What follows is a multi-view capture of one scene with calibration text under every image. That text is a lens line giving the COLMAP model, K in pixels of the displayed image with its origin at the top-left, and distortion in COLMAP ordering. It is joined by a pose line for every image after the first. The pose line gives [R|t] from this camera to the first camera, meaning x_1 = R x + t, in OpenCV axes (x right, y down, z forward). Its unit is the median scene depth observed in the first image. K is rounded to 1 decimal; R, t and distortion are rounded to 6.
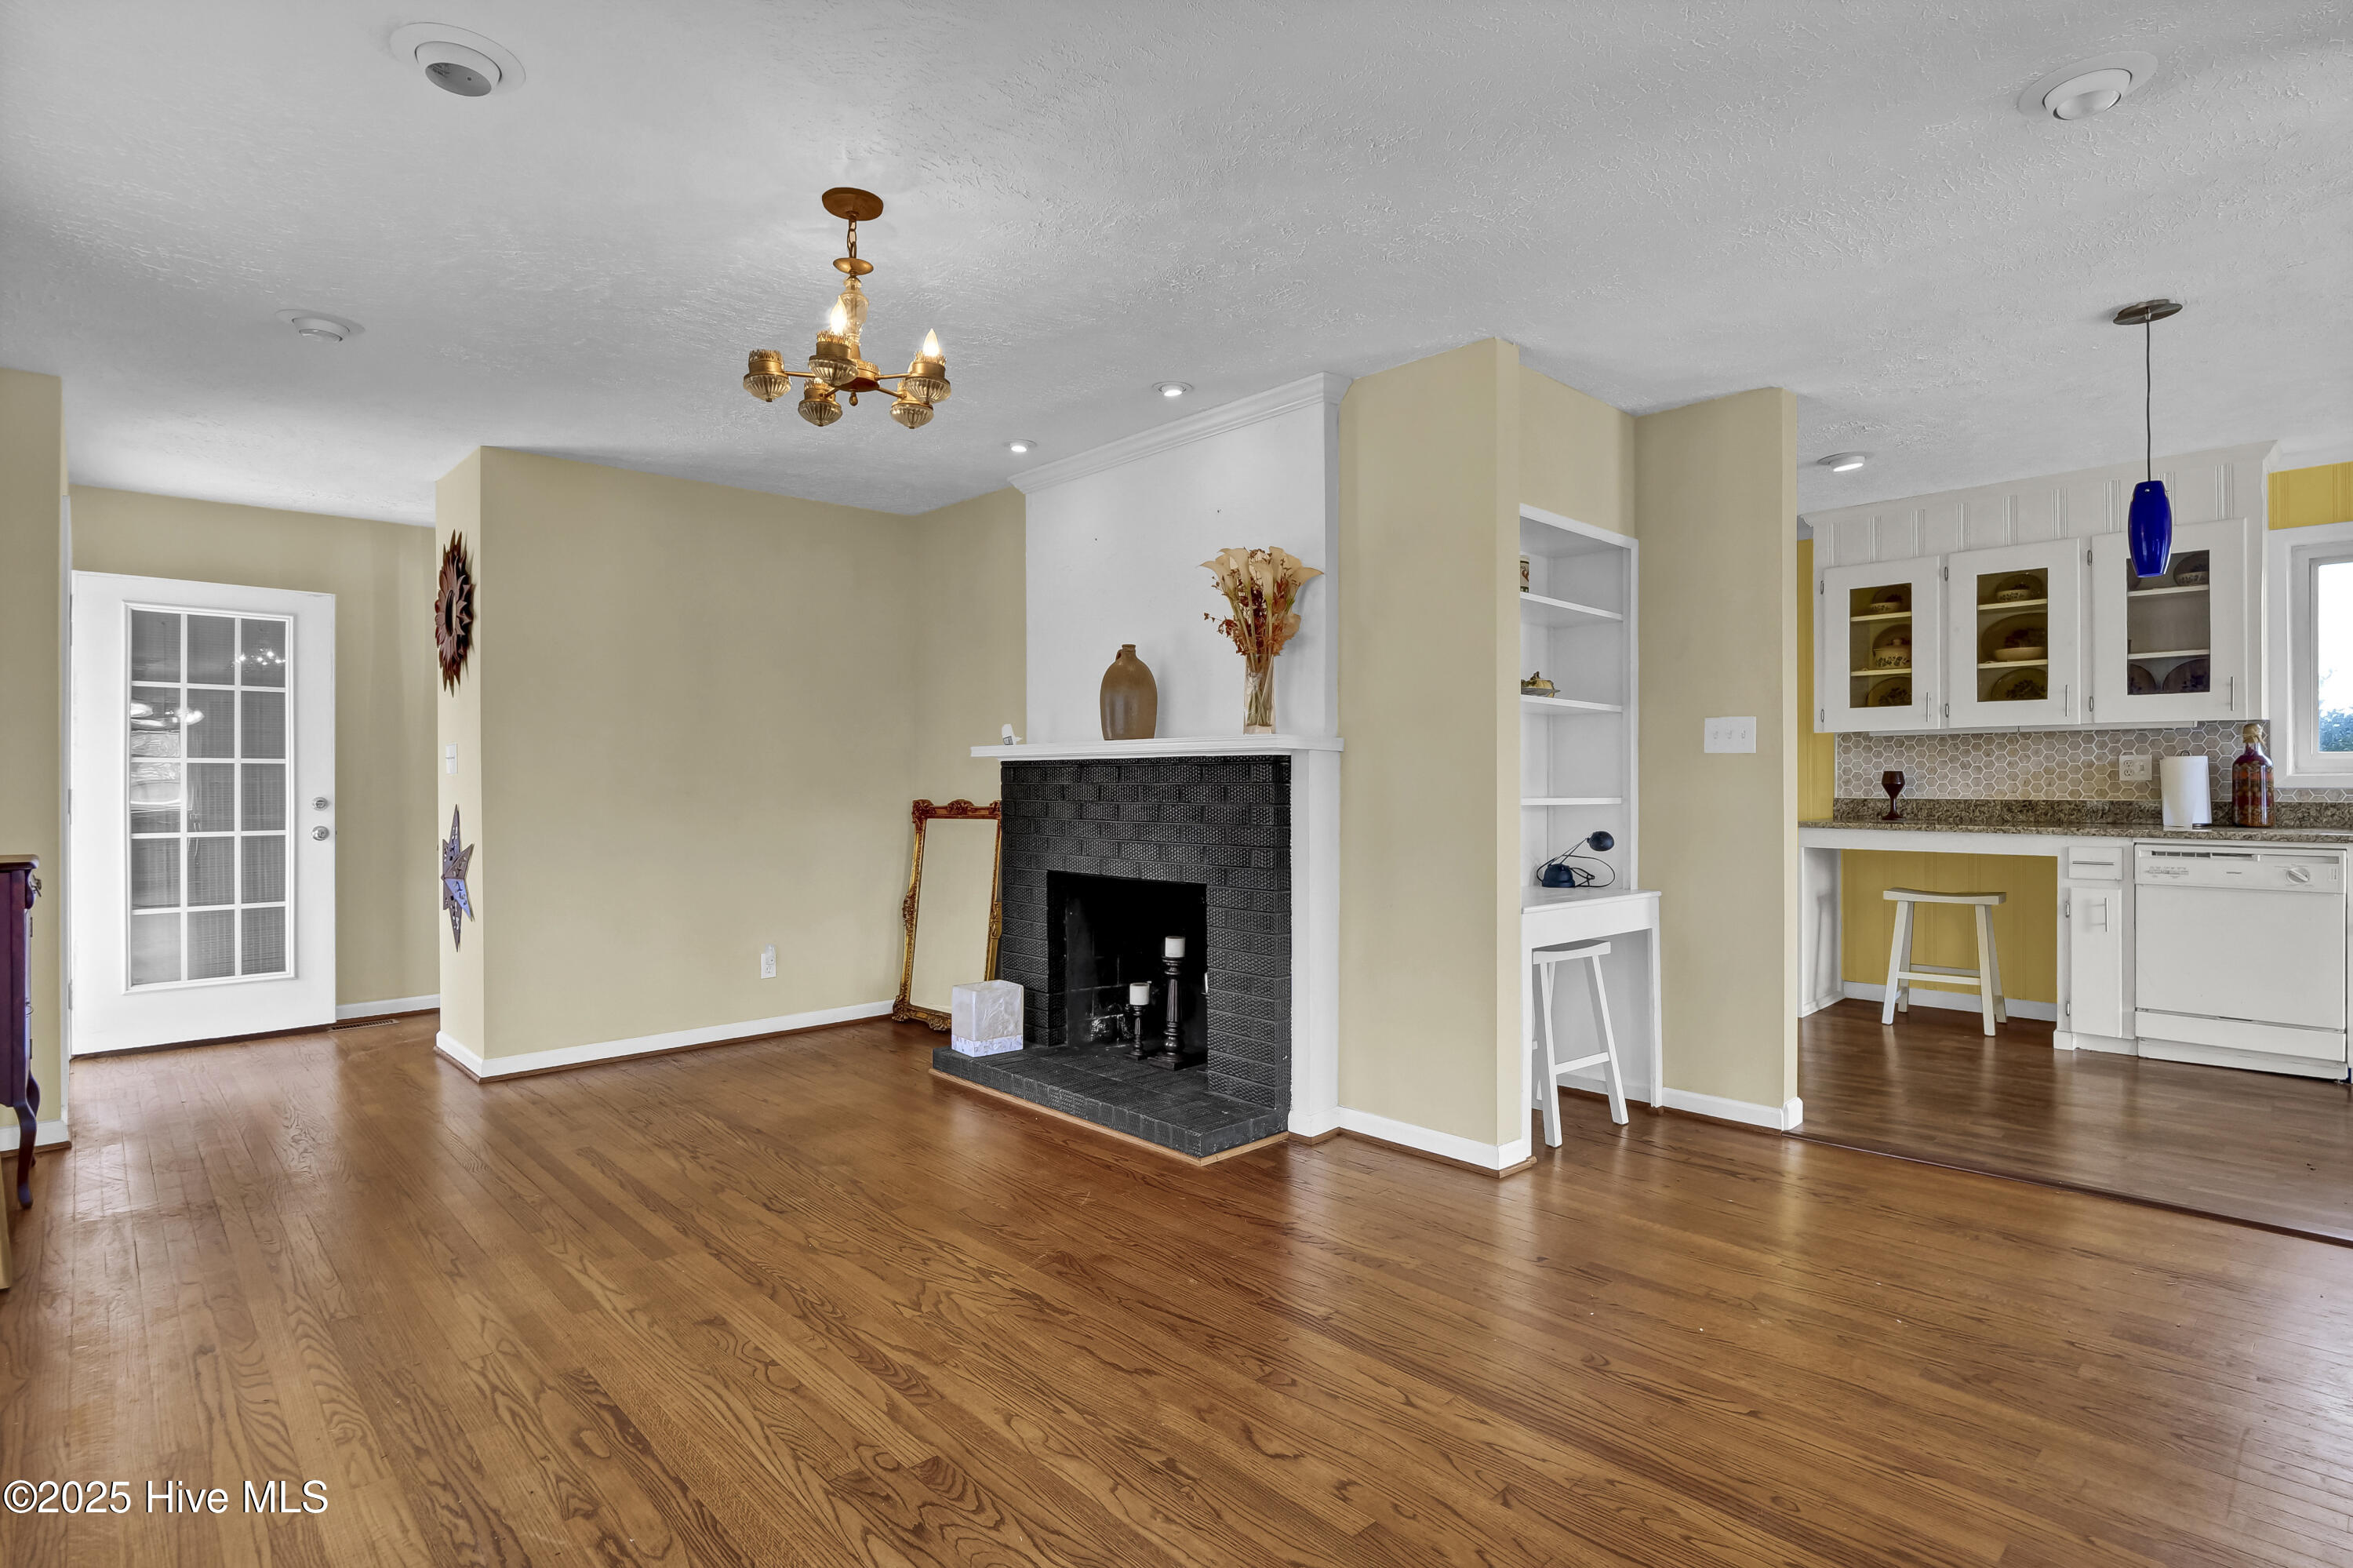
lens RADIAL K [[1160.7, 0, 1181.8], [0, 1160.7, 781.9], [0, 0, 1]] dist [-0.016375, -0.000204]
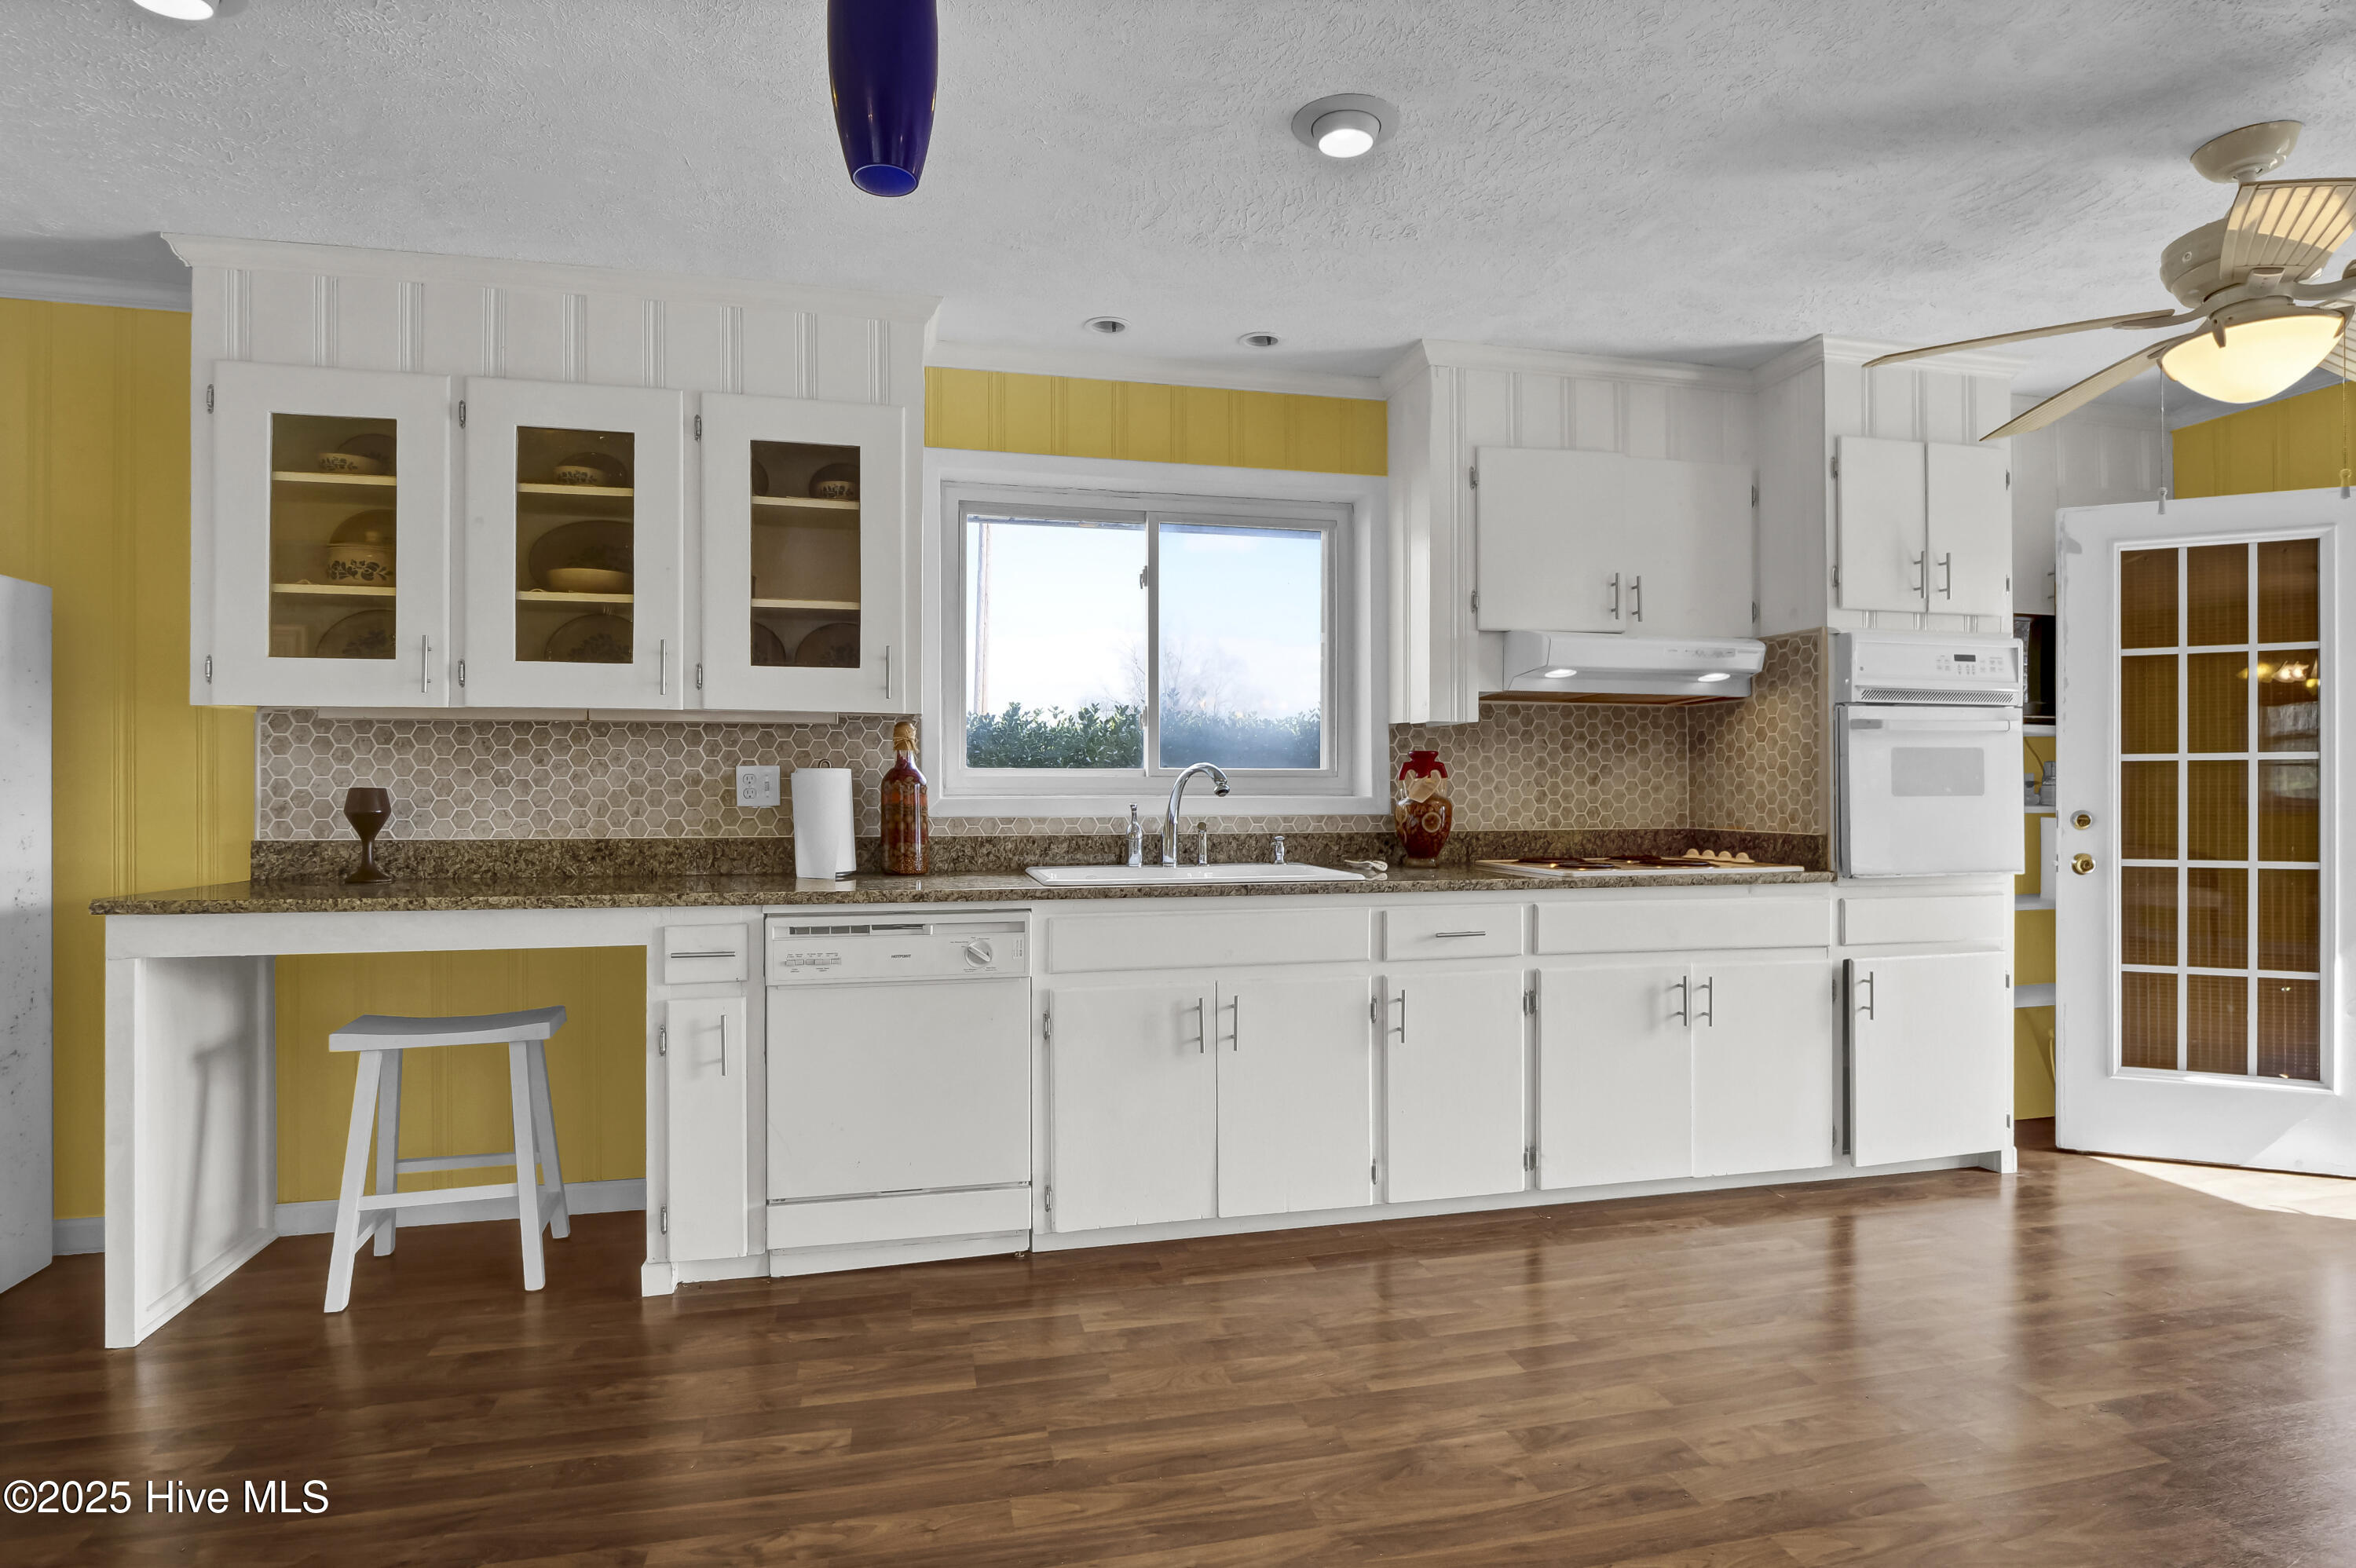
lens RADIAL K [[1203.4, 0, 1177.9], [0, 1203.4, 795.9], [0, 0, 1]] dist [0.002643, 0.001016]
pose [[0.490088, 0.007386, 0.871642, 0.369583], [0.001264, 0.999957, -0.009184, -0.000388], [-0.871672, 0.005603, 0.490057, 0.477437]]
